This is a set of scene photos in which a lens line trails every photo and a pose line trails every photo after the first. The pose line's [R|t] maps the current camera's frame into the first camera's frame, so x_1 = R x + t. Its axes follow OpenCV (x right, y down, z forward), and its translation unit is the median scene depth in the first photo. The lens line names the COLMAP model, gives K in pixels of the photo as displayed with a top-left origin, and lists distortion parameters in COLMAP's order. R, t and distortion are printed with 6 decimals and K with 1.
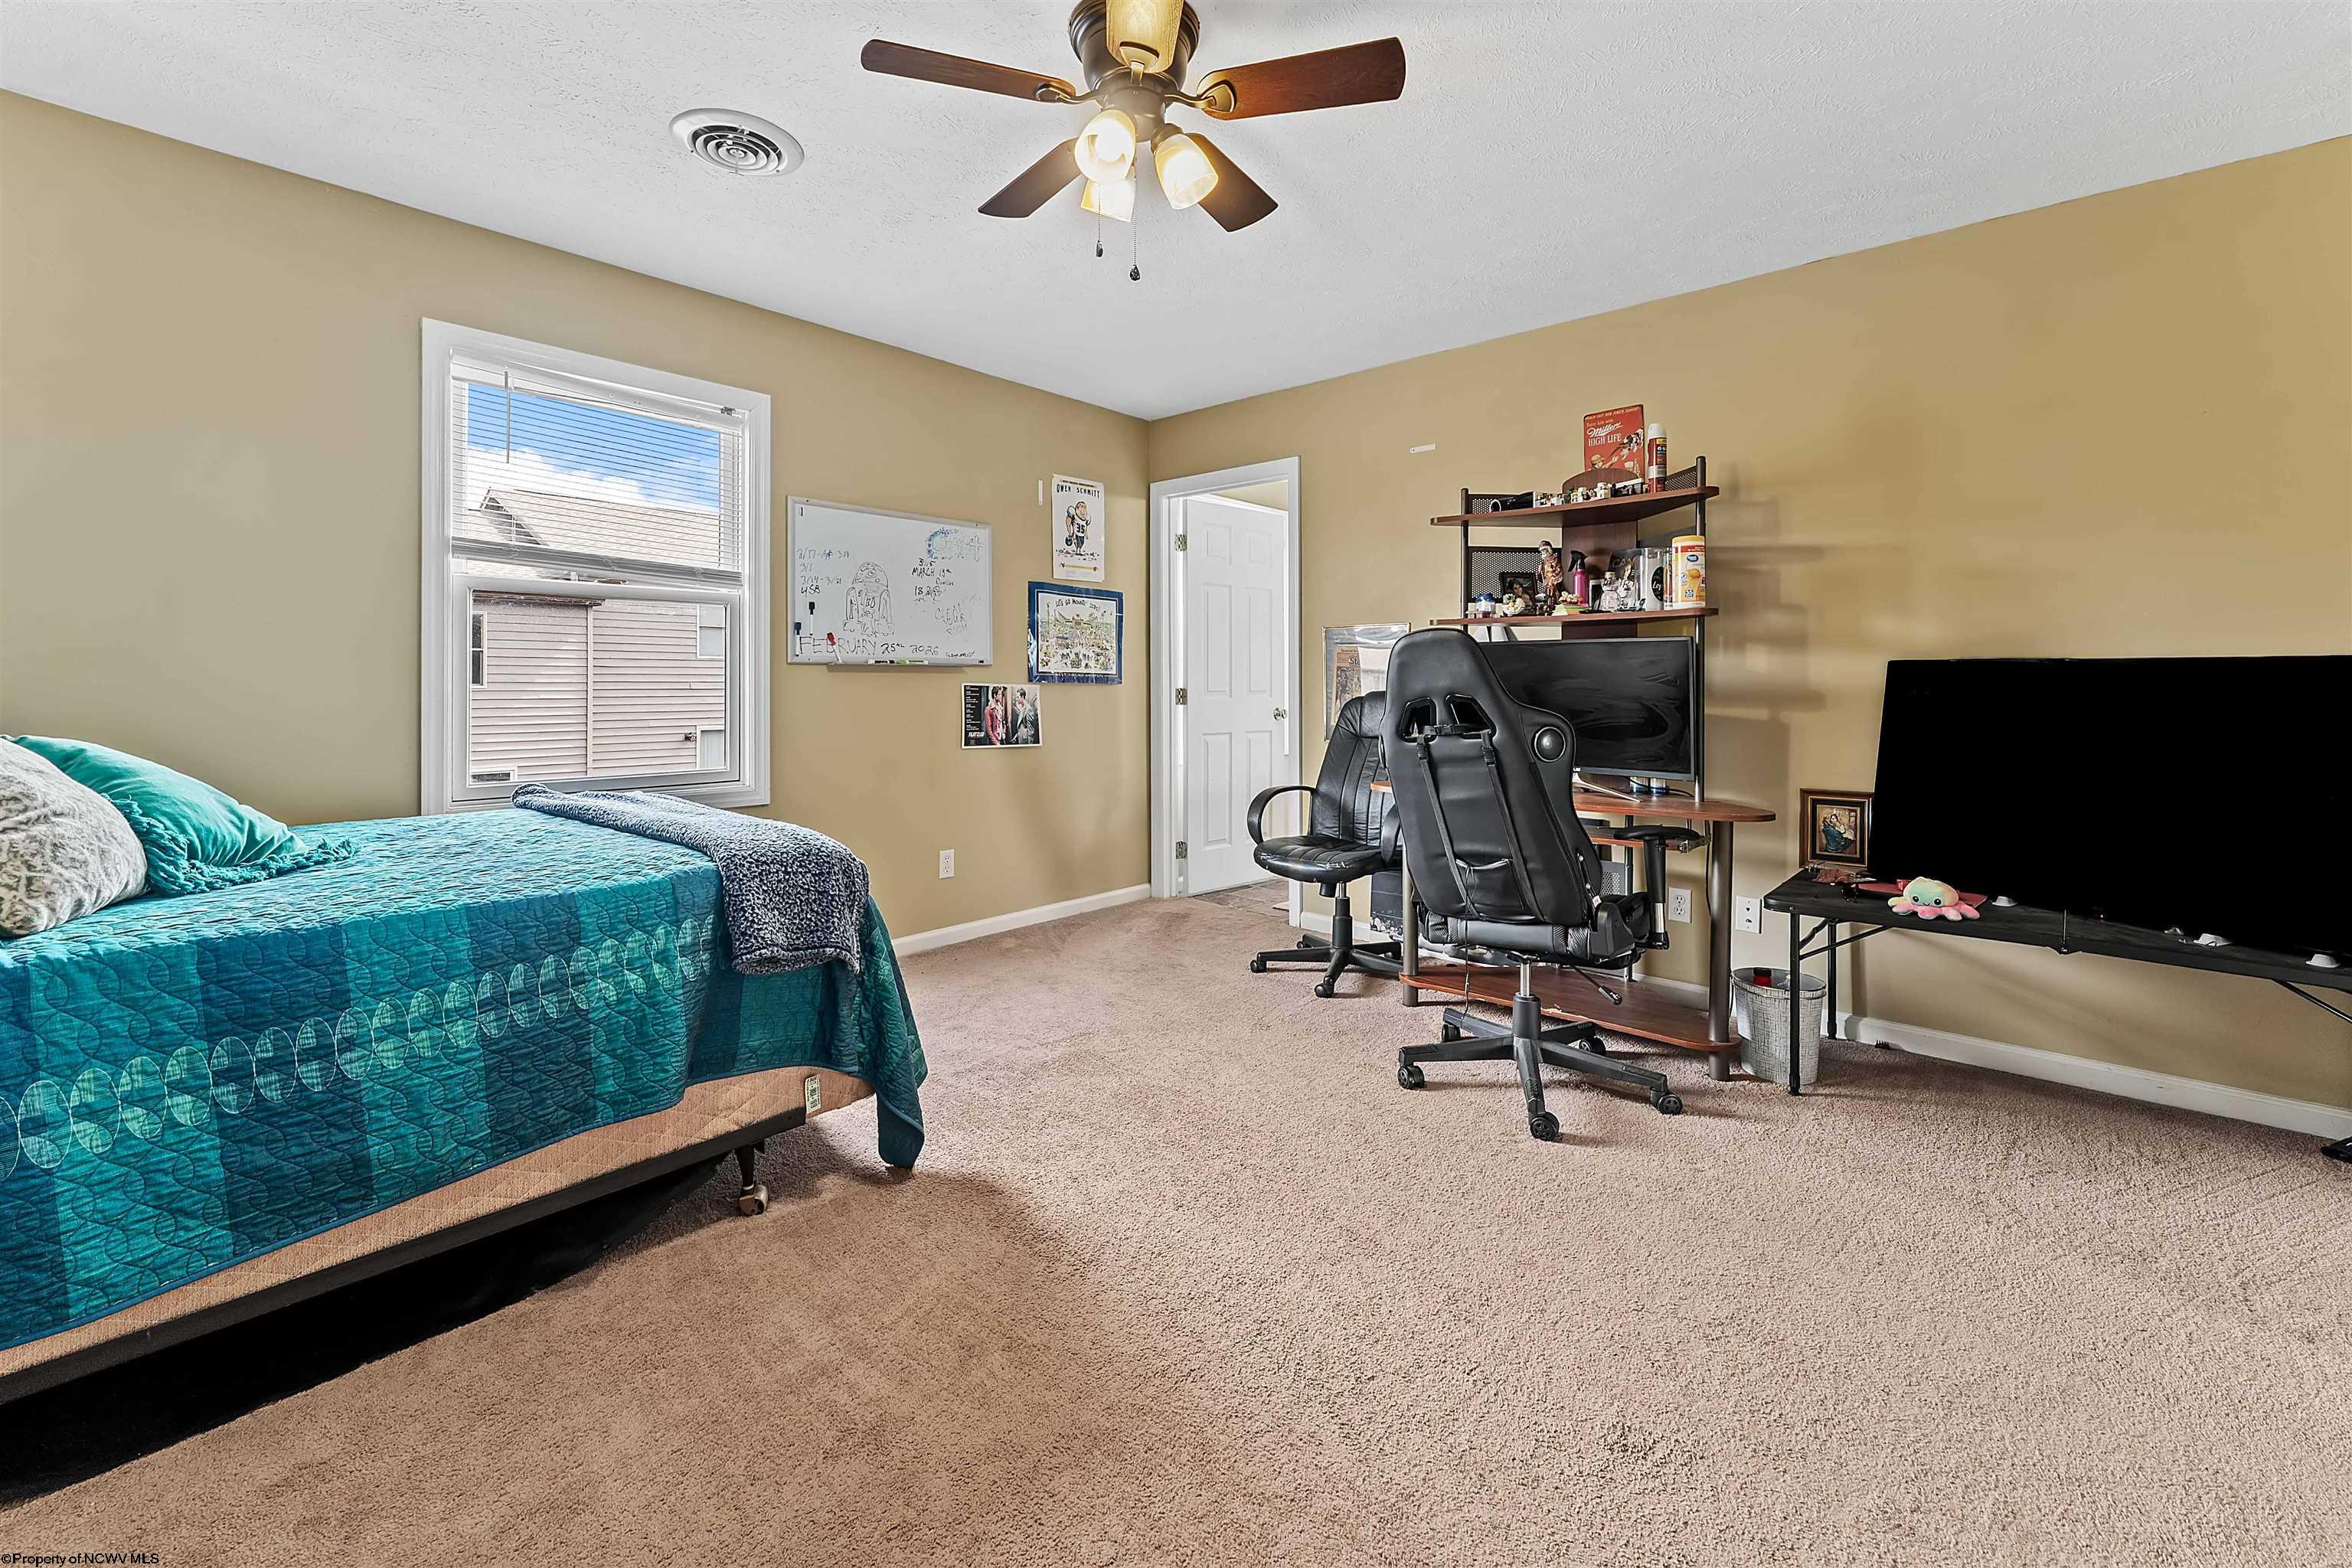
lens RADIAL K [[981.9, 0, 1178.1], [0, 981.9, 683.4], [0, 0, 1]] dist [0.001876, 0.000287]
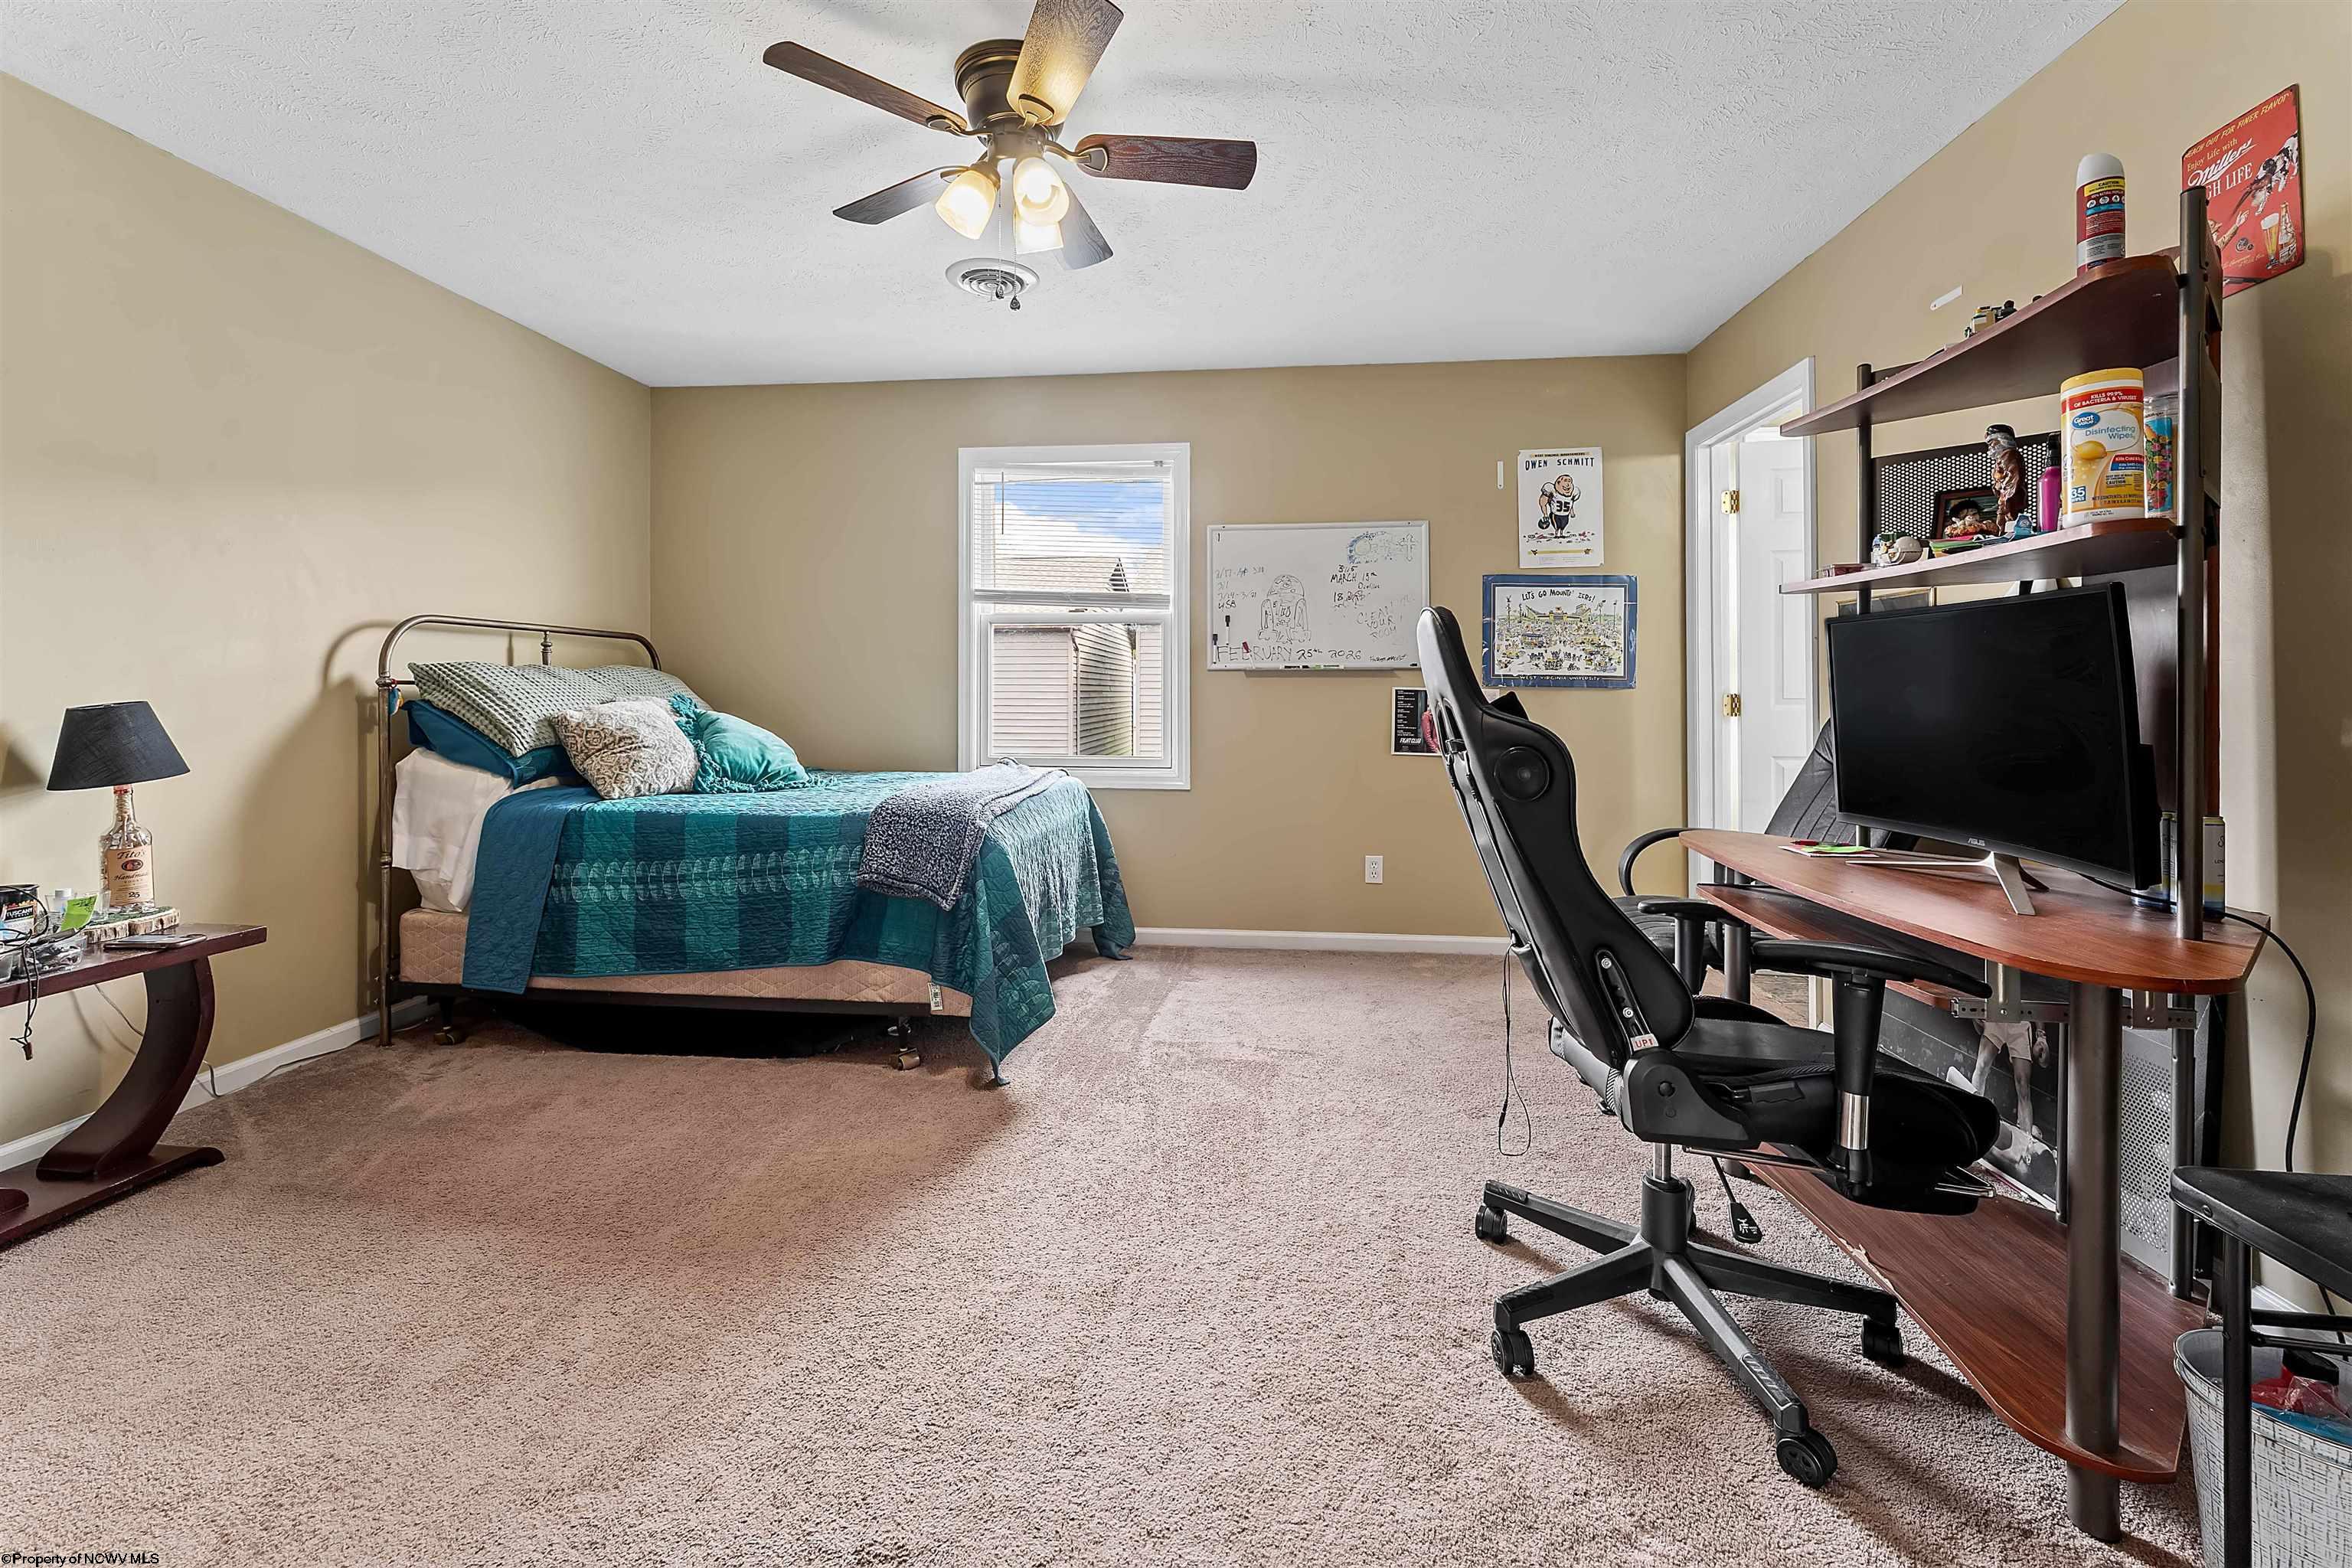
lens RADIAL K [[988.8, 0, 1159.1], [0, 988.8, 689.5], [0, 0, 1]] dist [-0.000821, -0.000173]
pose [[0.579997, -0.000173, -0.814618, 0.616080], [-0.001635, 0.999998, -0.001377, 0.005131], [0.814617, 0.002130, 0.579996, 0.331181]]
